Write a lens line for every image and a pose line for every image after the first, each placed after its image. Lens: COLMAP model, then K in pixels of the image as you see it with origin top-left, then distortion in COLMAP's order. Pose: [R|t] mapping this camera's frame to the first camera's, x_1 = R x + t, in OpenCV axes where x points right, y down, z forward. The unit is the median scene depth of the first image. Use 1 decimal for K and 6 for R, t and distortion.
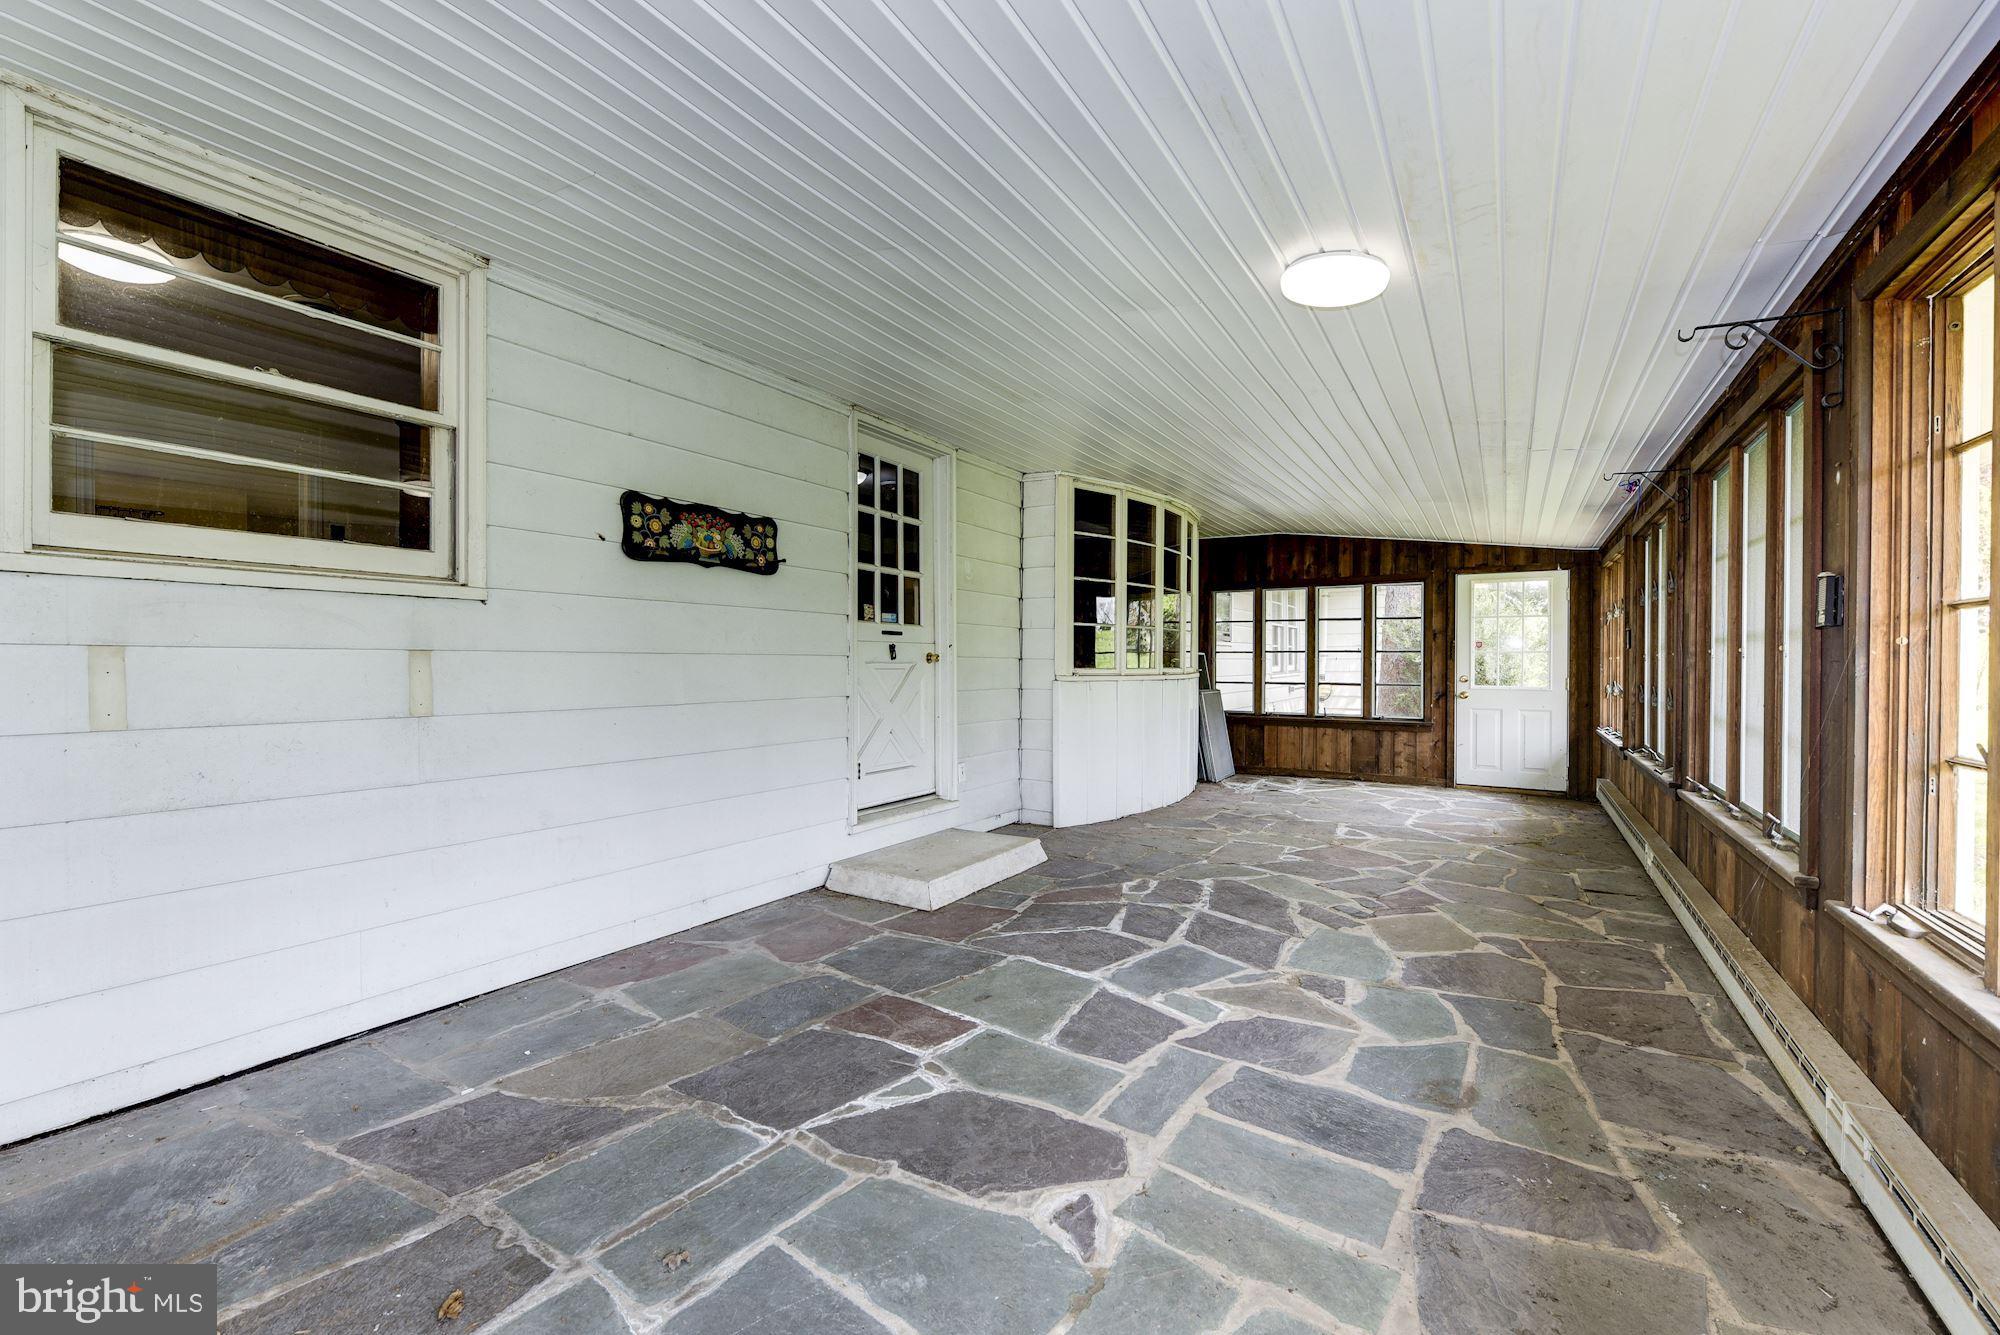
lens RADIAL K [[821.3, 0, 1004.2], [0, 821.3, 660.4], [0, 0, 1]] dist [0.000219, -0.001274]
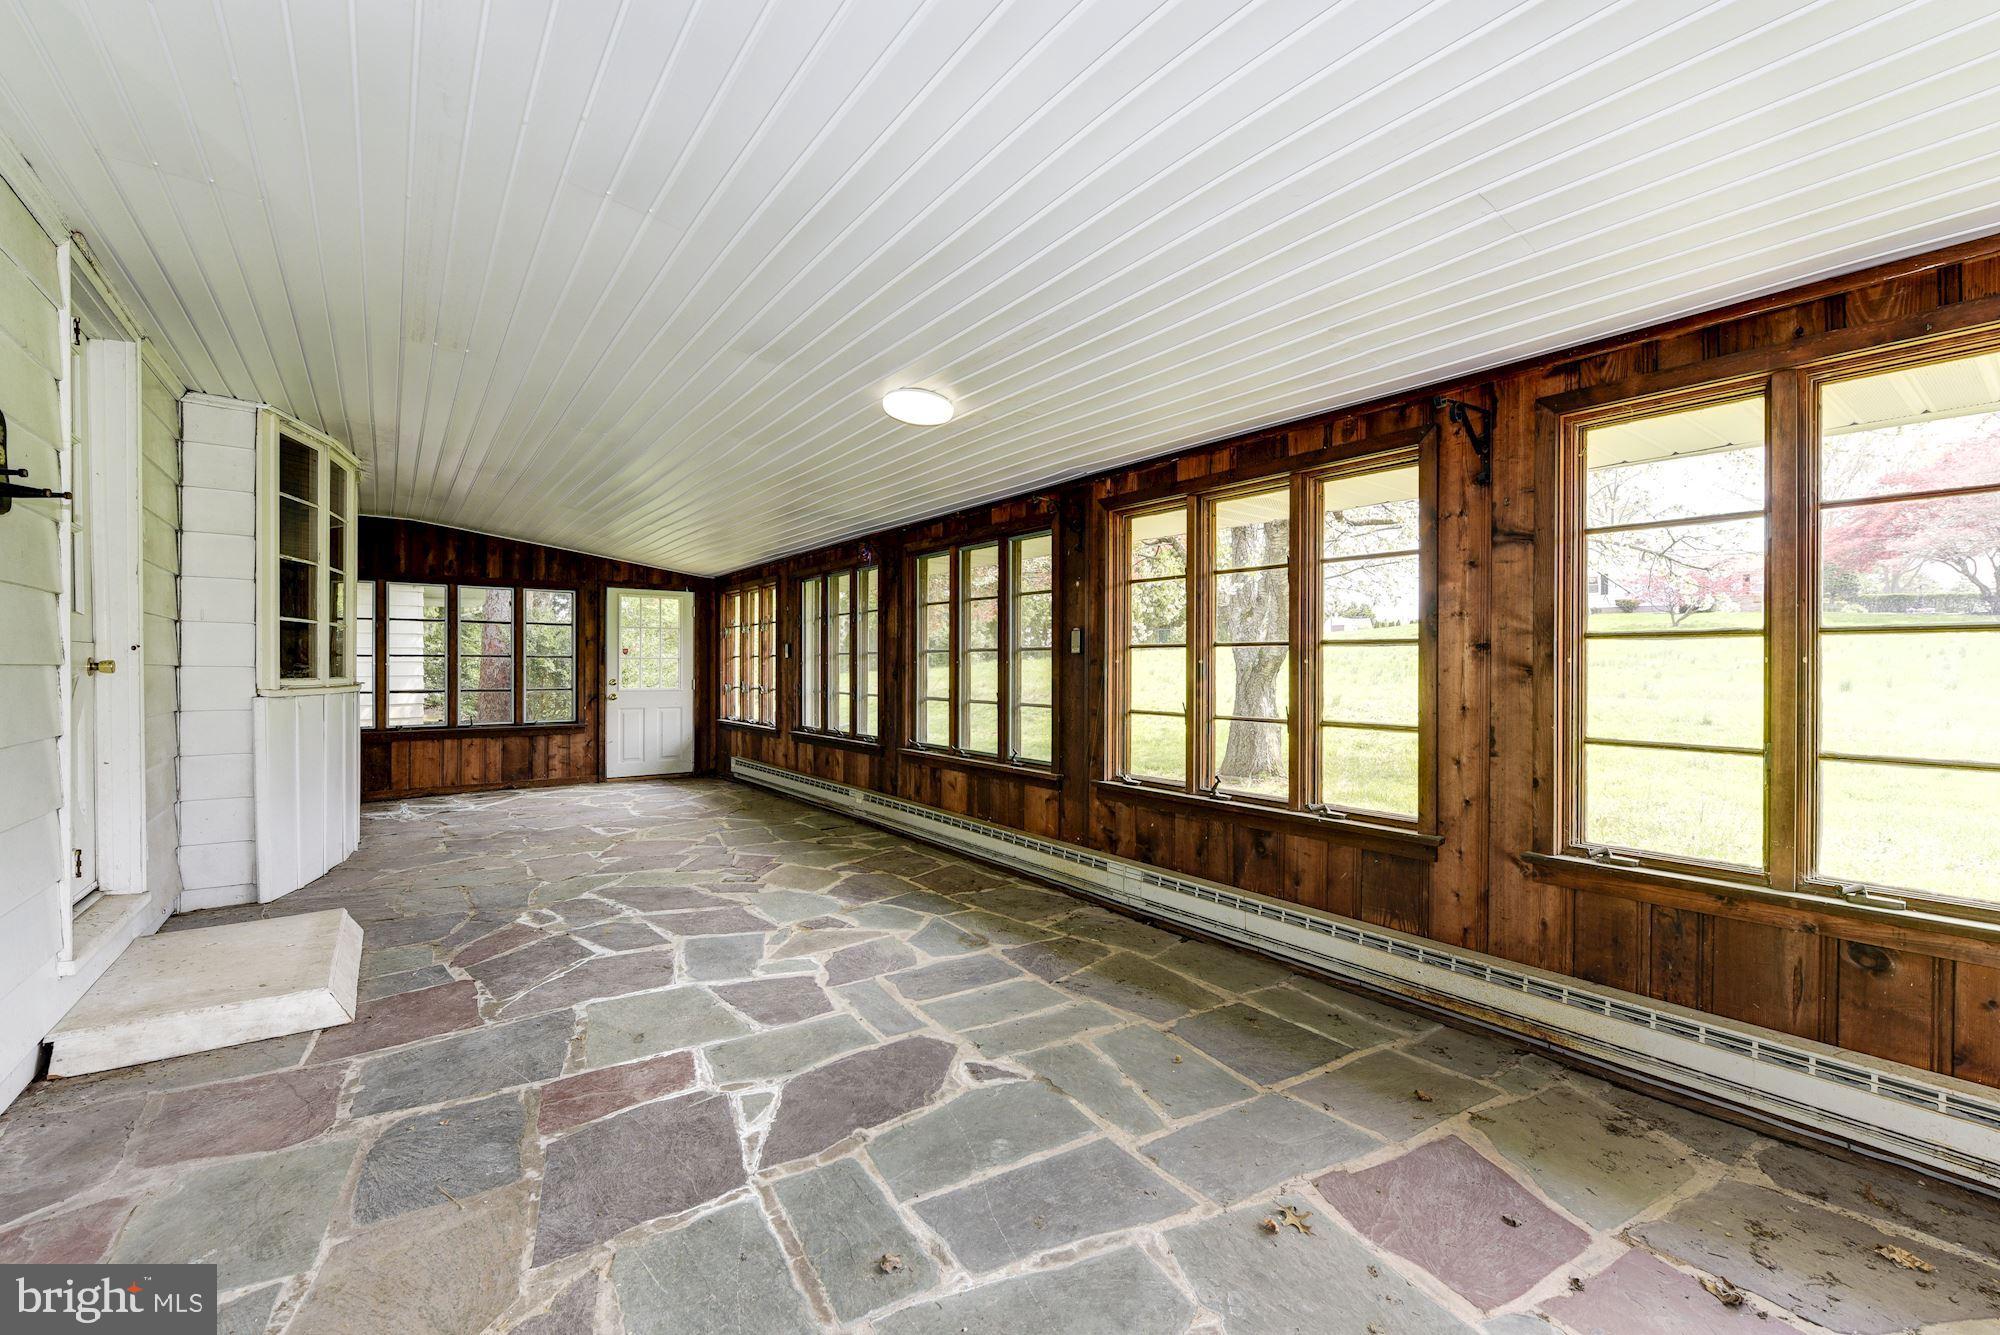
lens RADIAL K [[821.3, 0, 1004.9], [0, 821.3, 677.1], [0, 0, 1]] dist [0.000219, -0.001274]
pose [[0.368519, -0.016307, 0.929477, -0.693103], [-0.001202, 0.999837, 0.018018, -0.013073], [-0.929620, -0.007757, 0.368439, 0.263712]]
